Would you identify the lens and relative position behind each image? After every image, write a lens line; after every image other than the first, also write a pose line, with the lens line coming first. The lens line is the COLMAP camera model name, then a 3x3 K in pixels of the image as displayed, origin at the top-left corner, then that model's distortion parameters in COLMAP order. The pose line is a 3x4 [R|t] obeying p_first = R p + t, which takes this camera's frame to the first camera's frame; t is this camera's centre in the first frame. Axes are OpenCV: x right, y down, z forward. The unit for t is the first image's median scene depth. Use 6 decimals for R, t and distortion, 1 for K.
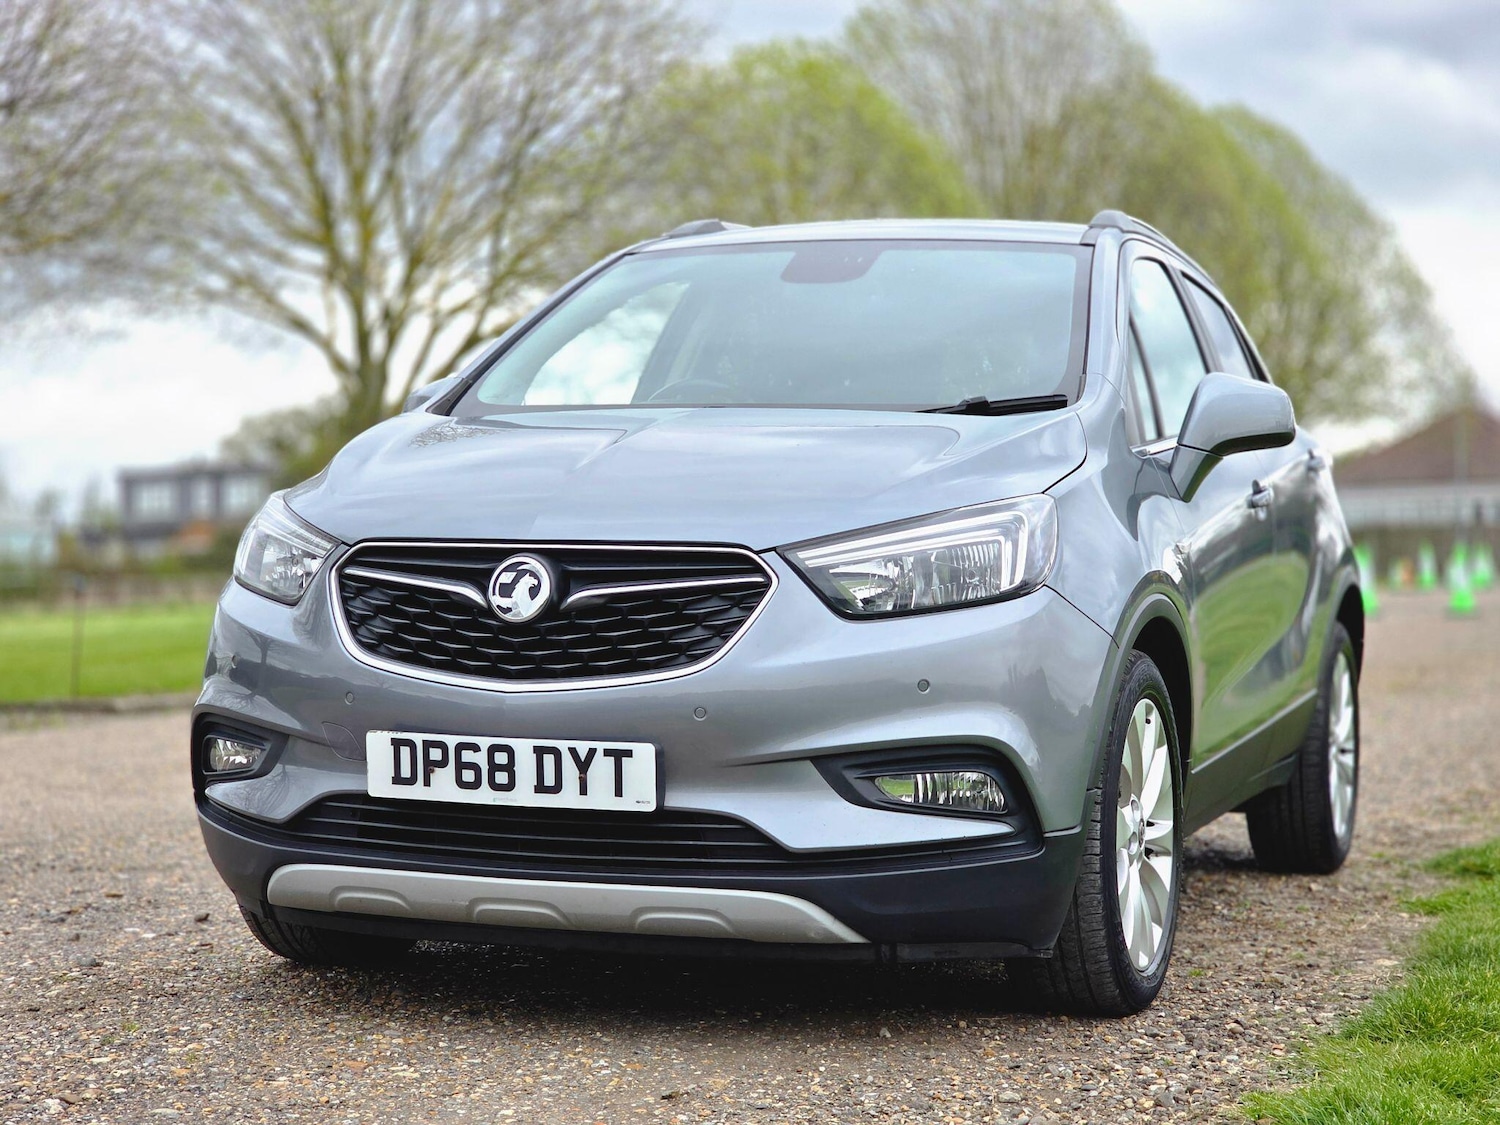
lens RADIAL K [[2938.3, 0, 749.5], [0, 2938.3, 467.1], [0, 0, 1]] dist [-0.596596, 7.406878]
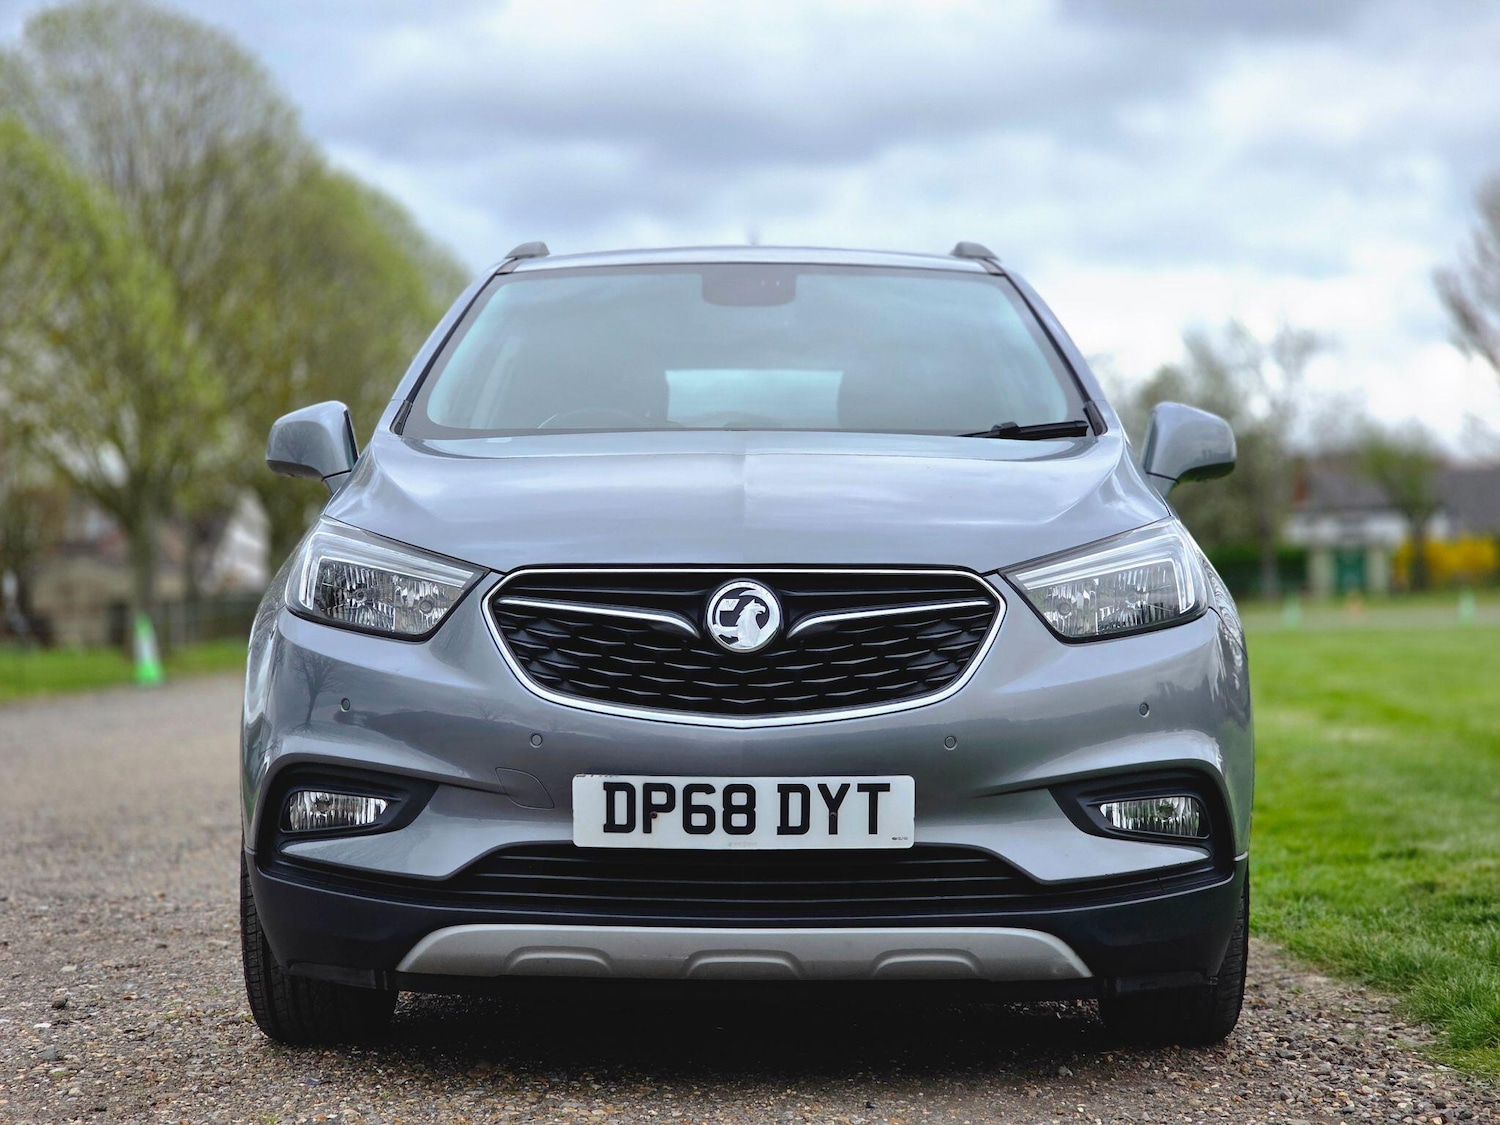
lens RADIAL K [[2938.3, 0, 749.5], [0, 2938.3, 467.1], [0, 0, 1]] dist [-0.596596, 7.406878]
pose [[0.941850, 0.005549, 0.335987, -0.390814], [0.002320, 0.999732, -0.023015, 0.015687], [-0.336025, 0.022456, 0.941585, 0.122322]]
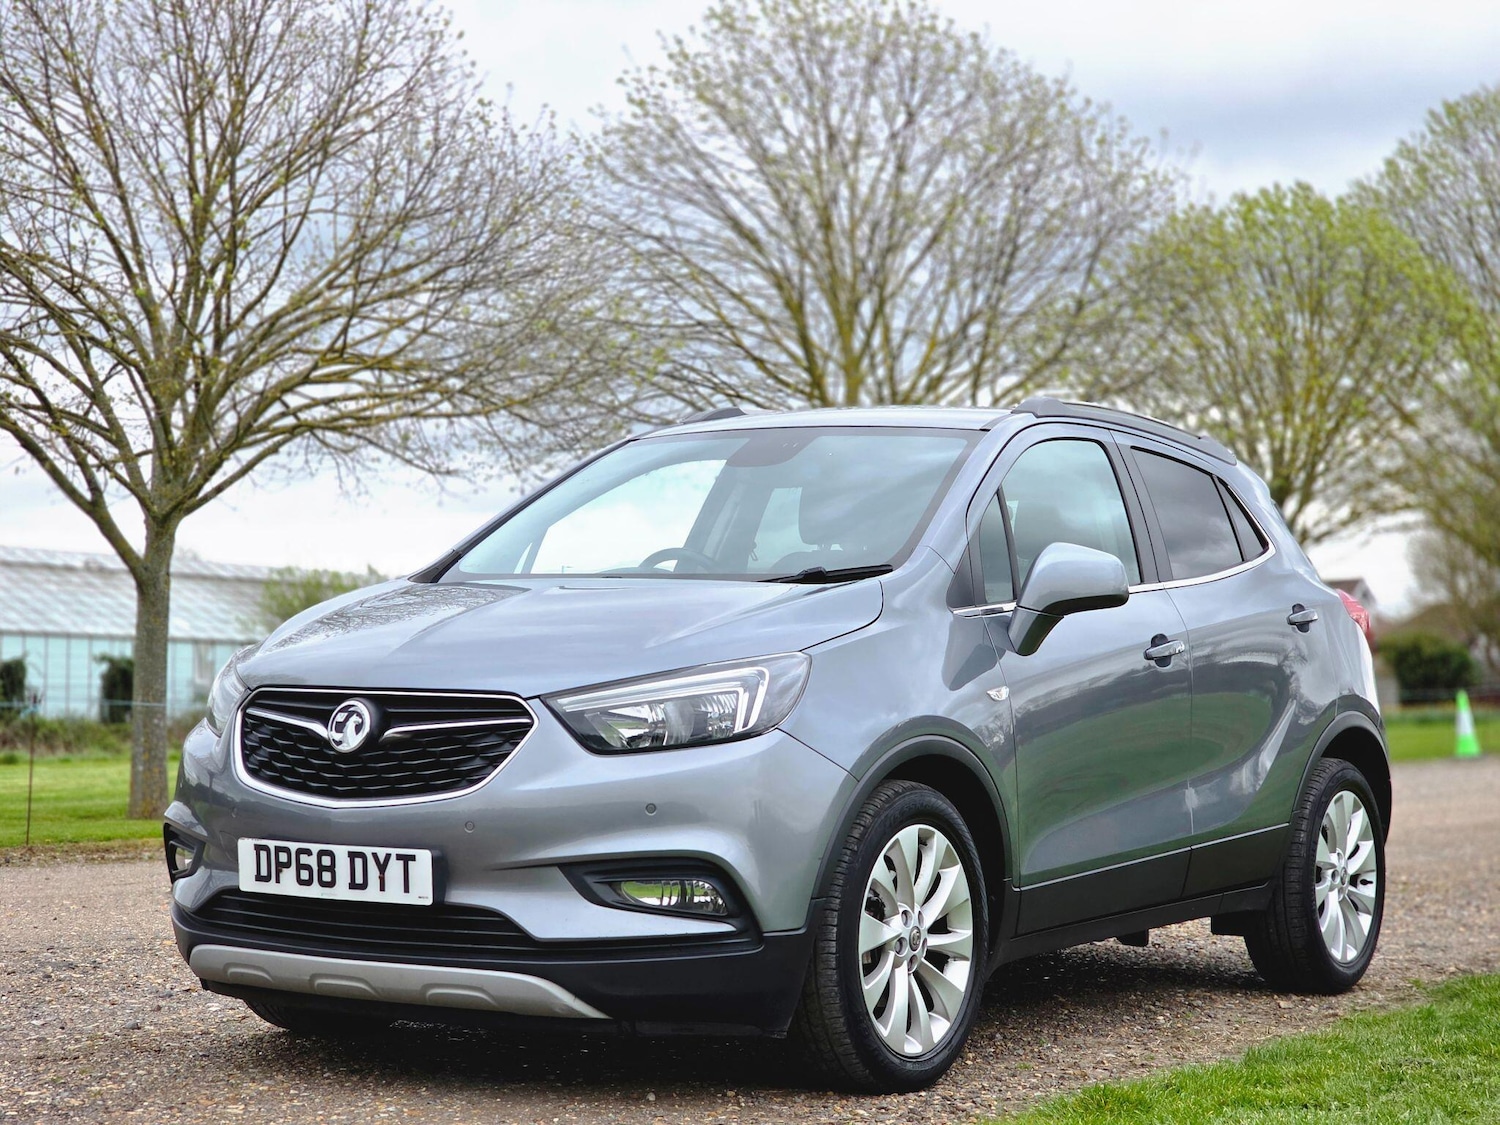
lens RADIAL K [[2938.3, 0, 749.5], [0, 2938.3, 467.1], [0, 0, 1]] dist [-0.596596, 7.406878]
pose [[0.975462, -0.012201, -0.219831, 0.367656], [0.001891, 0.998891, -0.047049, -0.010596], [0.220161, 0.045479, 0.974403, -0.187964]]
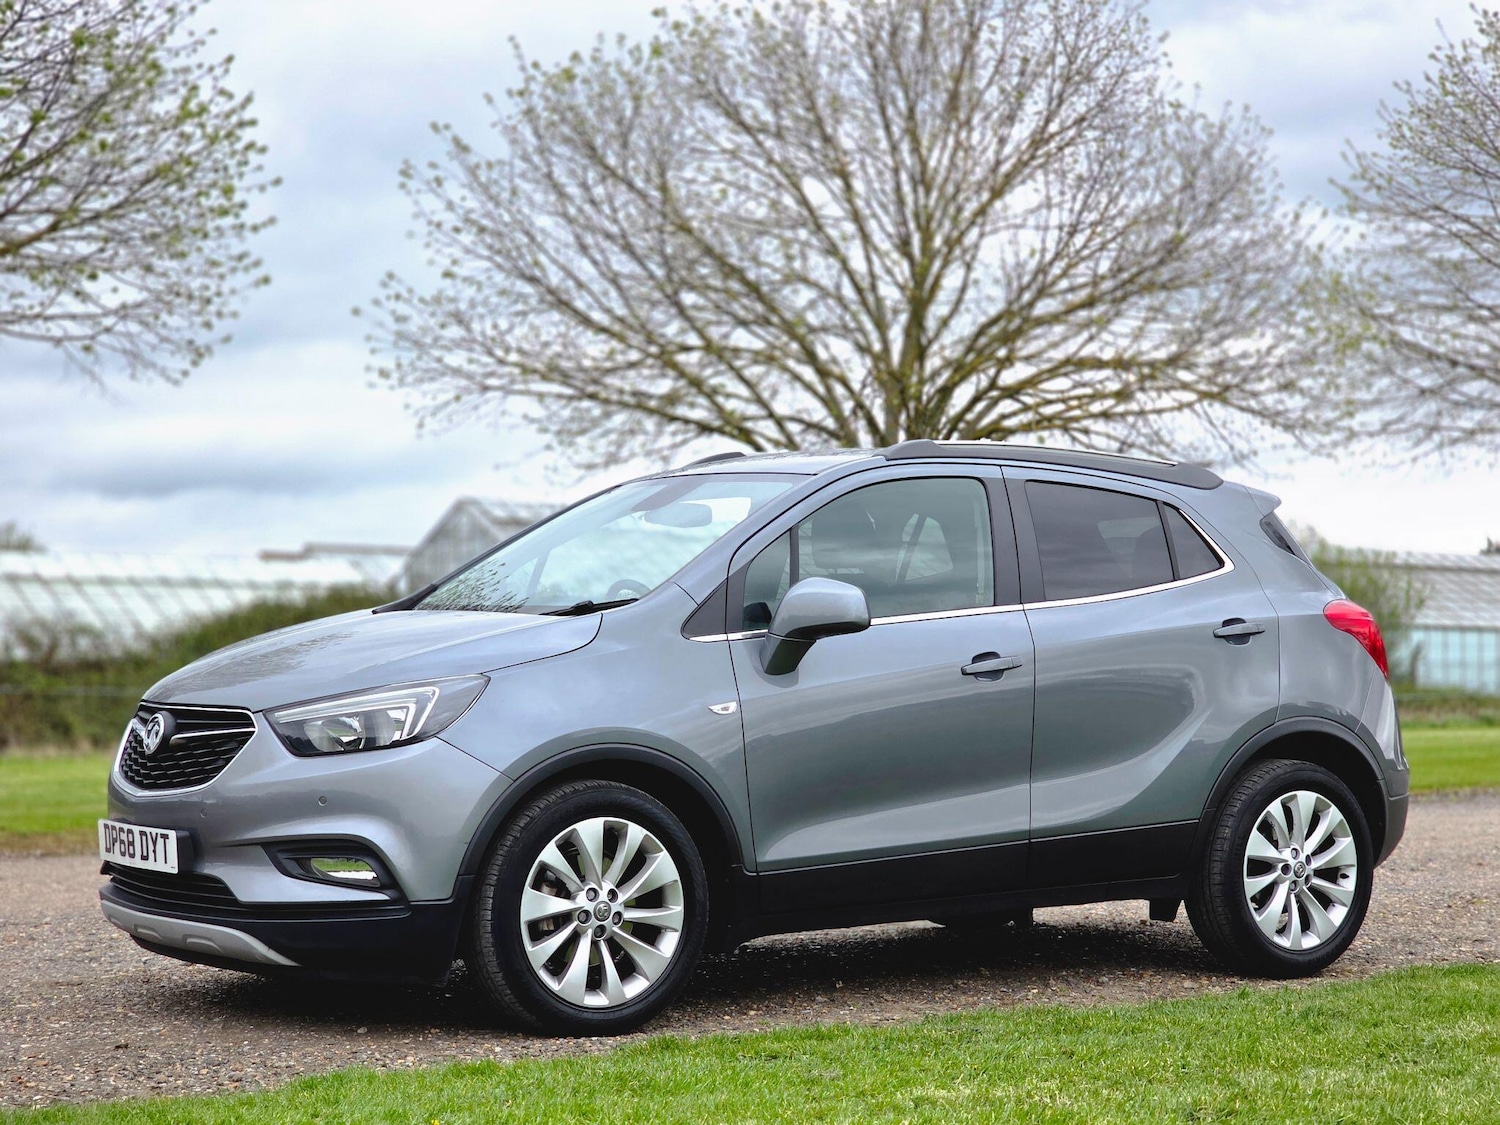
lens RADIAL K [[2952.2, 0, 750.0], [0, 2952.2, 562.5], [0, 0, 1]] dist [0.034549, 0.131133]
pose [[0.814262, -0.016692, -0.580257, 1.144223], [0.014541, 0.999859, -0.008358, -0.034253], [0.580315, -0.001632, 0.814390, -0.140251]]
